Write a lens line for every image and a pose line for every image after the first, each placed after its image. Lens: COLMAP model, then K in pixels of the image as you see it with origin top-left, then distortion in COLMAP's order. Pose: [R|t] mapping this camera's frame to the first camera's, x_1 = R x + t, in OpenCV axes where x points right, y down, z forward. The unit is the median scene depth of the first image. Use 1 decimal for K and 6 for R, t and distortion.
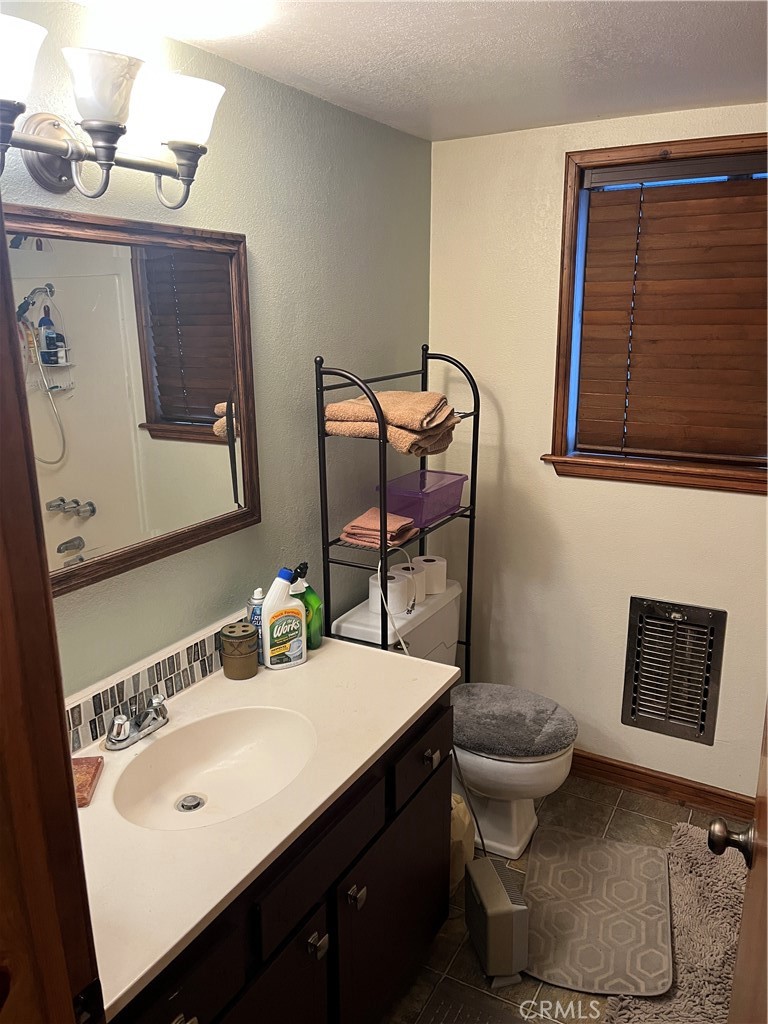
lens RADIAL K [[775.7, 0, 383.0], [0, 775.7, 515.5], [0, 0, 1]] dist [0.083306, -0.112501]
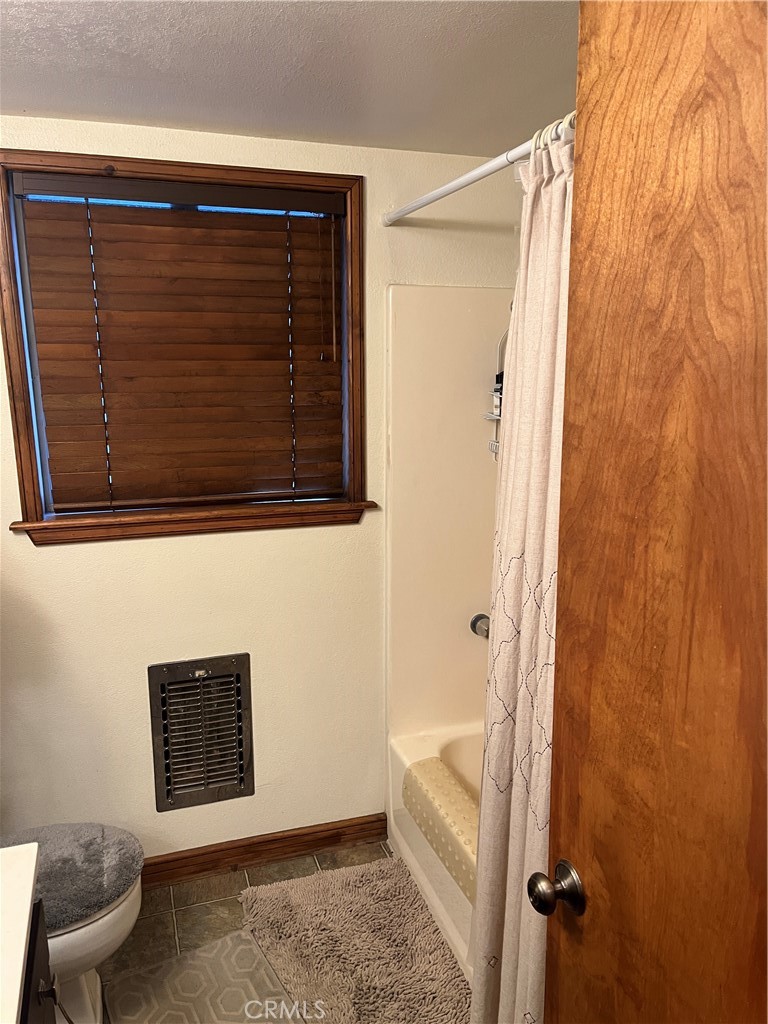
lens RADIAL K [[789.1, 0, 384.0], [0, 789.1, 512.0], [0, 0, 1]] dist [0.072706, -0.086404]
pose [[0.670432, -0.148927, 0.726871, -0.134873], [0.184761, 0.982299, 0.030846, -0.048251], [-0.718599, 0.113617, 0.686081, 0.191344]]
